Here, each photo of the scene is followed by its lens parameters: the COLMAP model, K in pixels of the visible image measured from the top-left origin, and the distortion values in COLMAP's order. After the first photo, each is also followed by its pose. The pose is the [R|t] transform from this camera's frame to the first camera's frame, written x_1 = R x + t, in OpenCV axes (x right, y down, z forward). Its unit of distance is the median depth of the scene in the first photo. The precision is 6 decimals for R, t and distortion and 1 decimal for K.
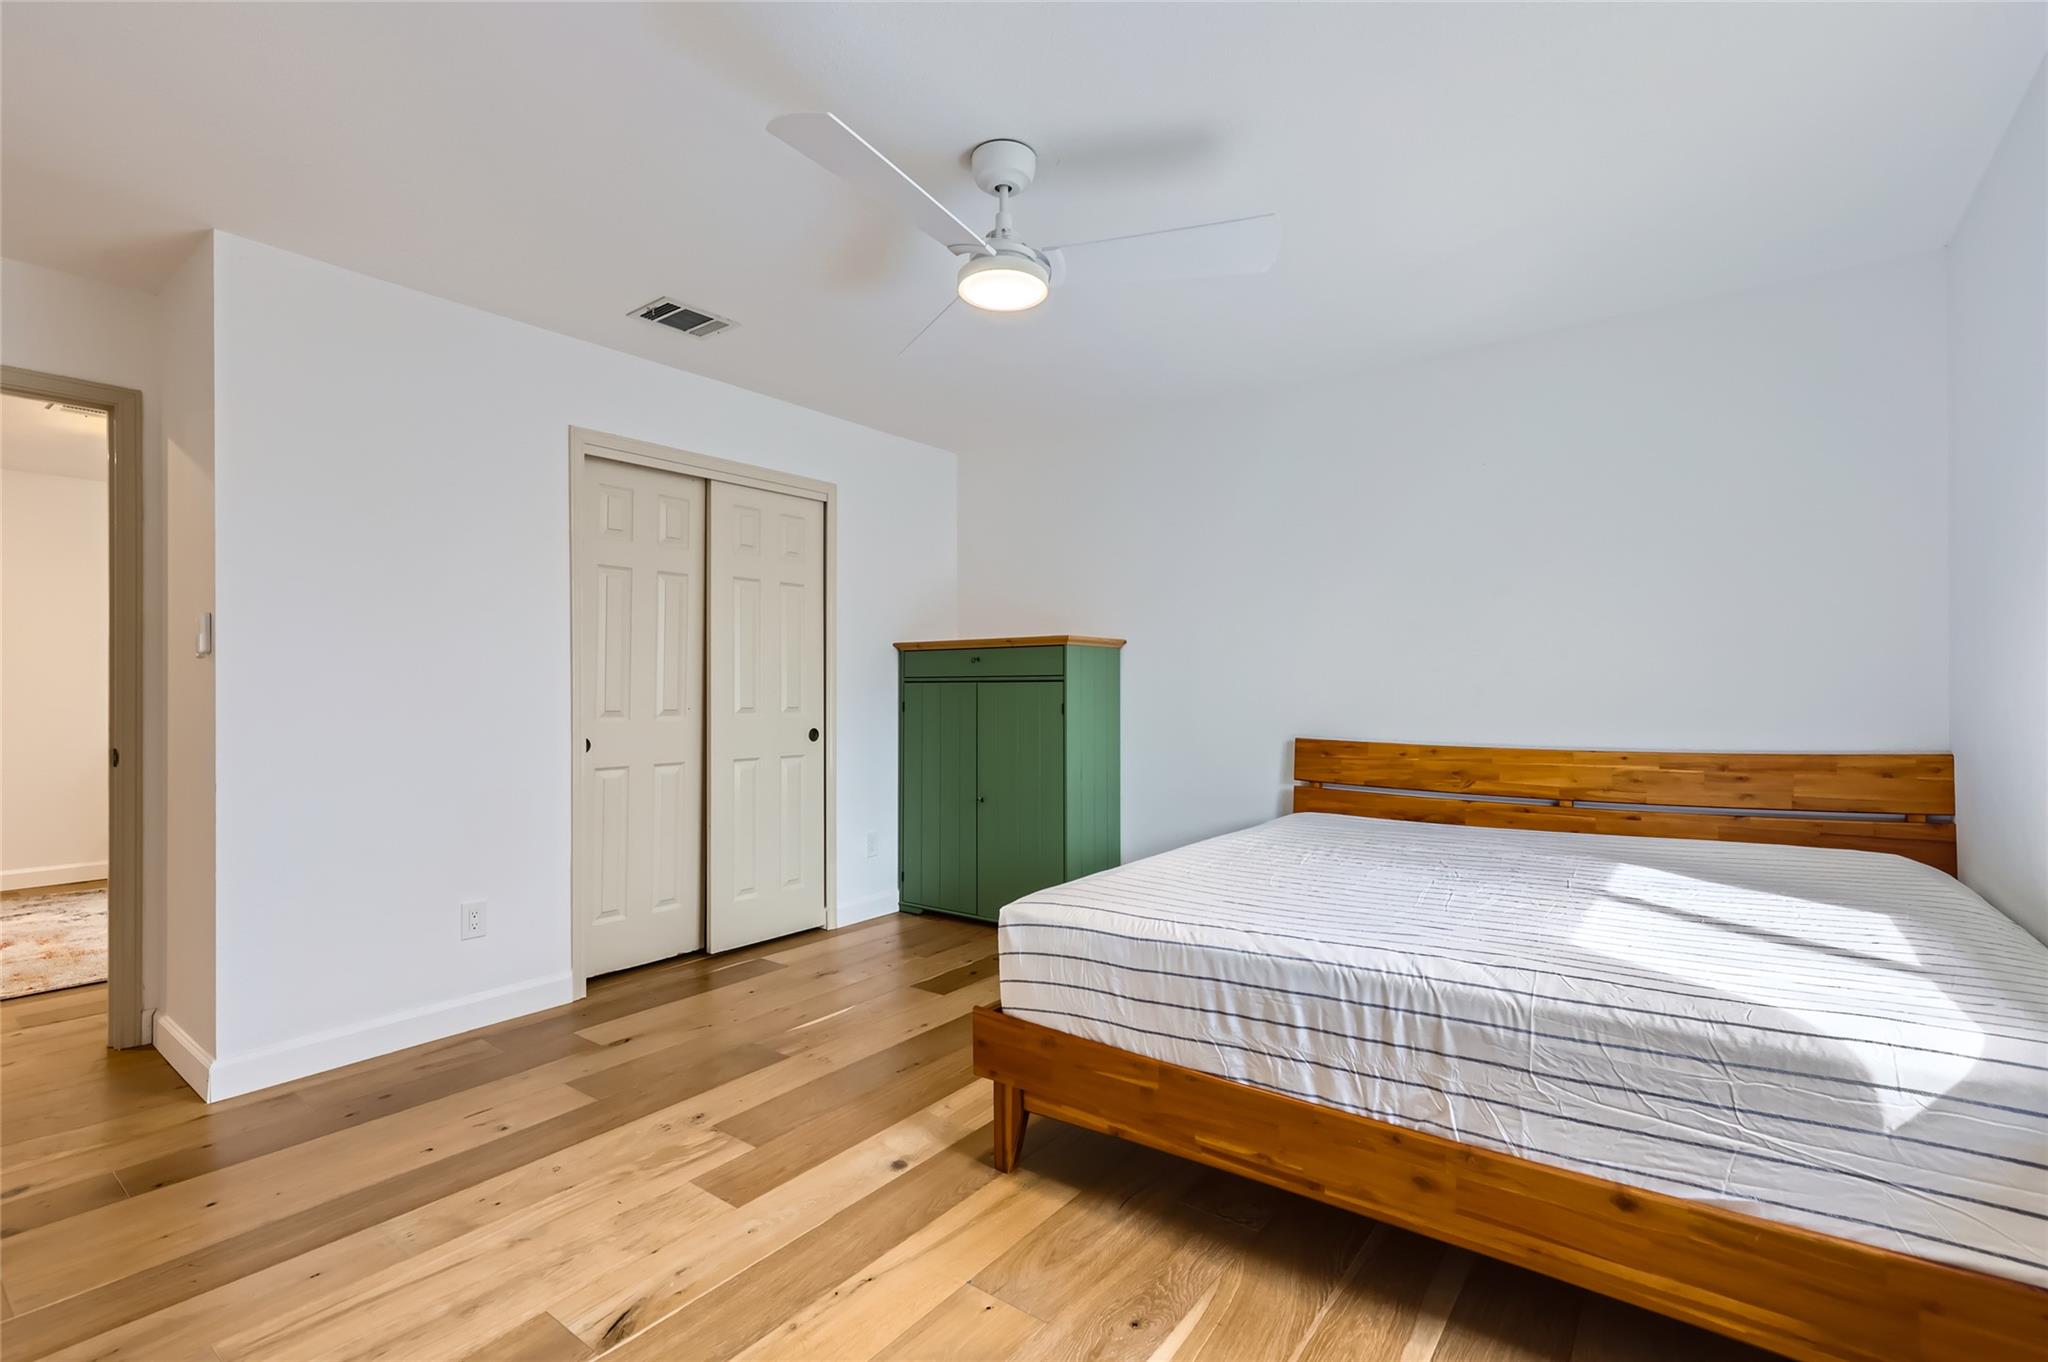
lens RADIAL K [[924.0, 0, 1024.0], [0, 924.0, 688.6], [0, 0, 1]] dist [0.004458, -0.002379]
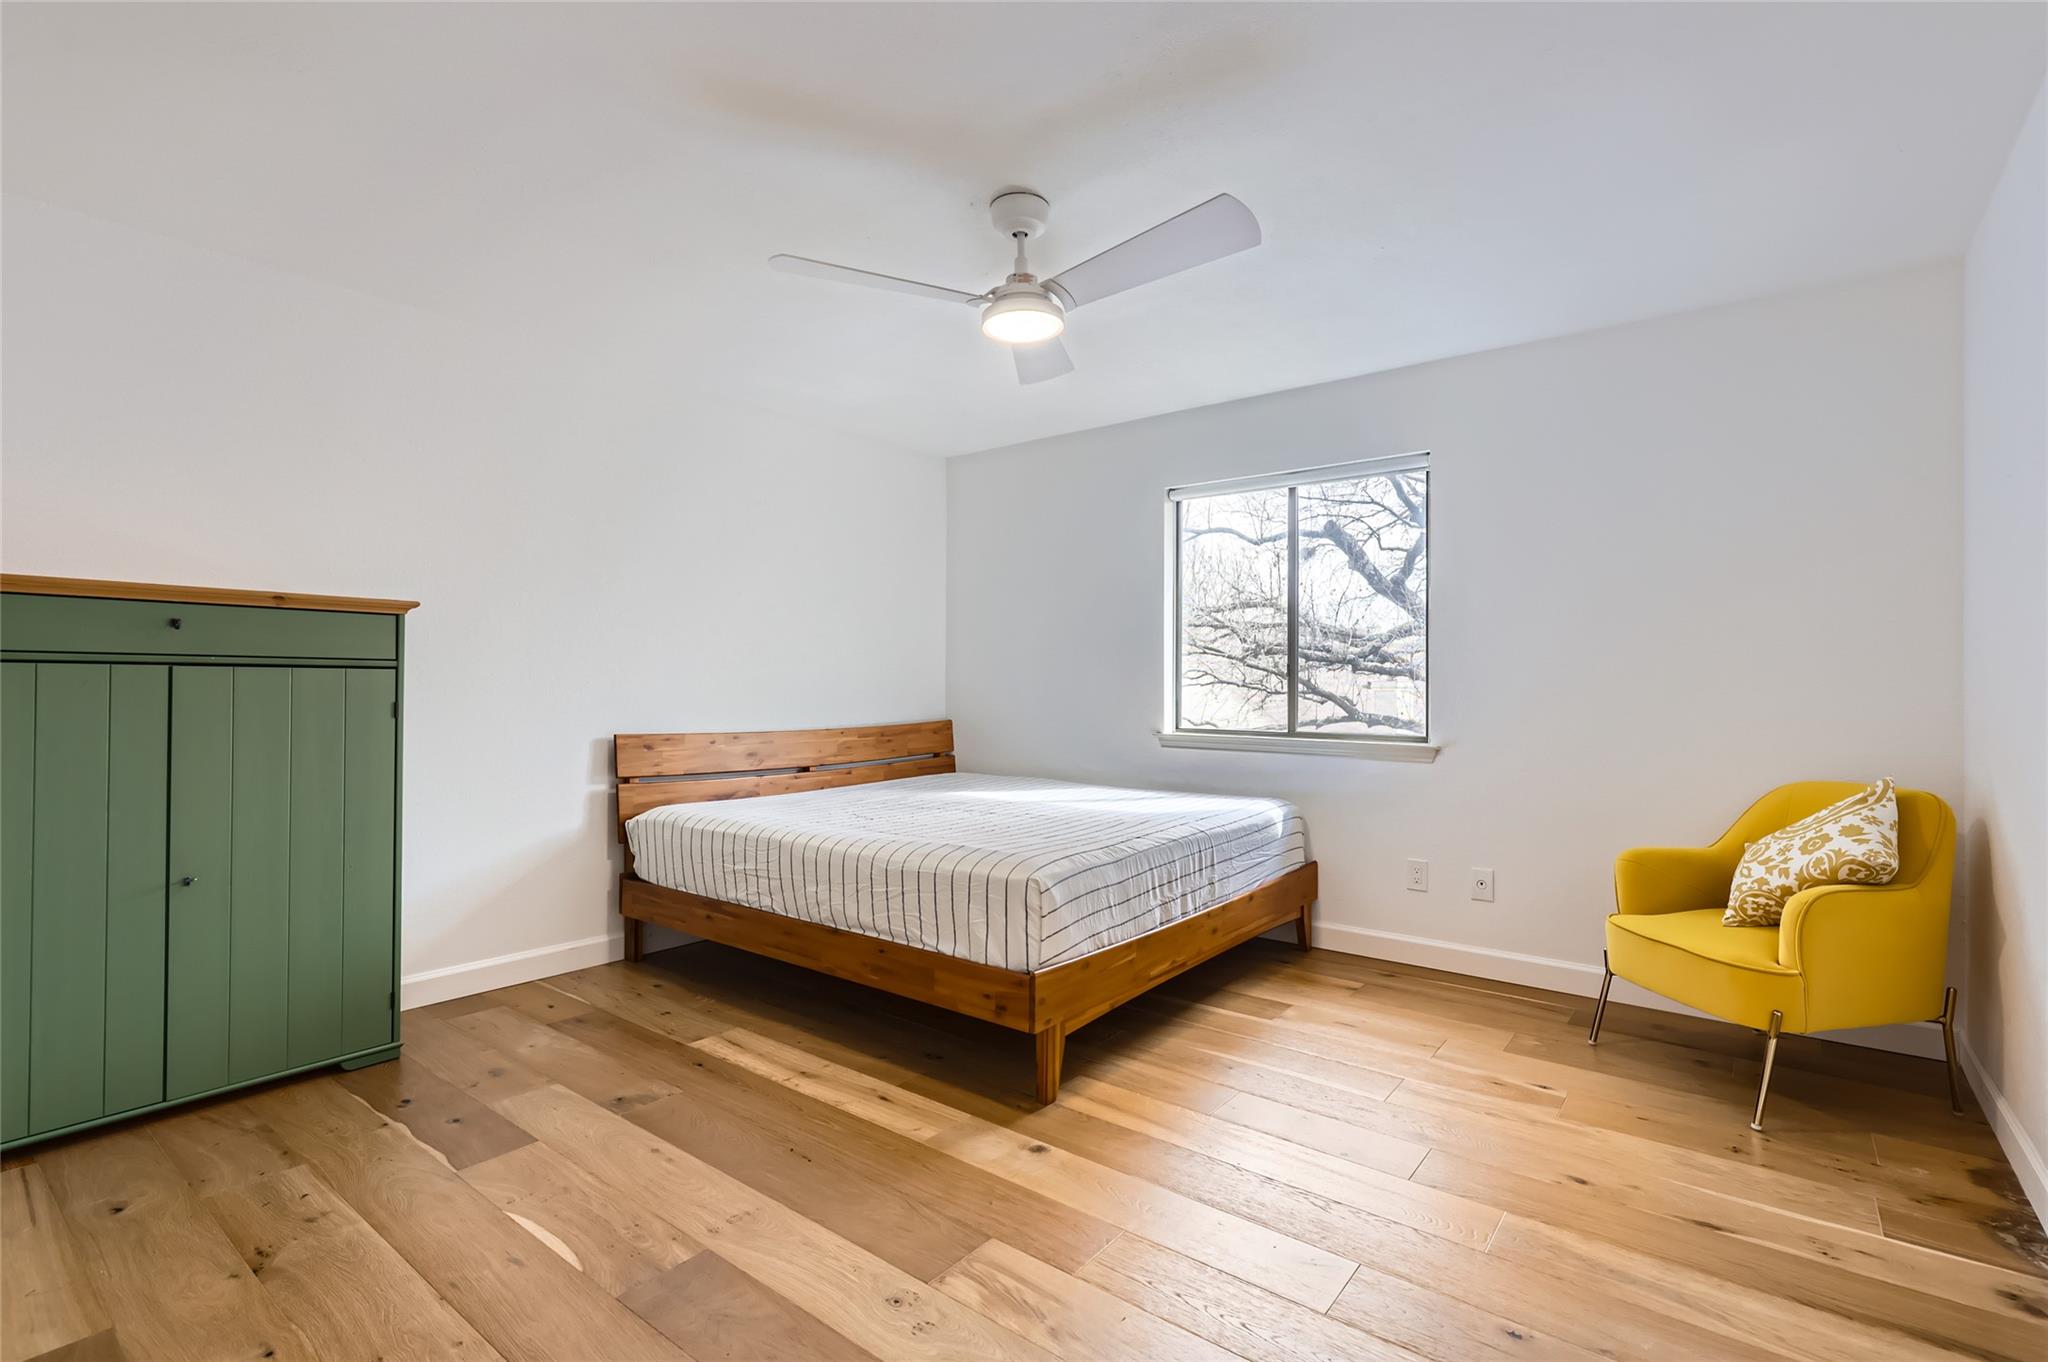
lens RADIAL K [[924.0, 0, 1023.1], [0, 924.0, 679.3], [0, 0, 1]] dist [0.004458, -0.002379]
pose [[0.028748, 0.011823, 0.999517, -1.055937], [-0.006021, 0.999914, -0.011654, 0.008553], [-0.999569, -0.005683, 0.028817, 0.901121]]
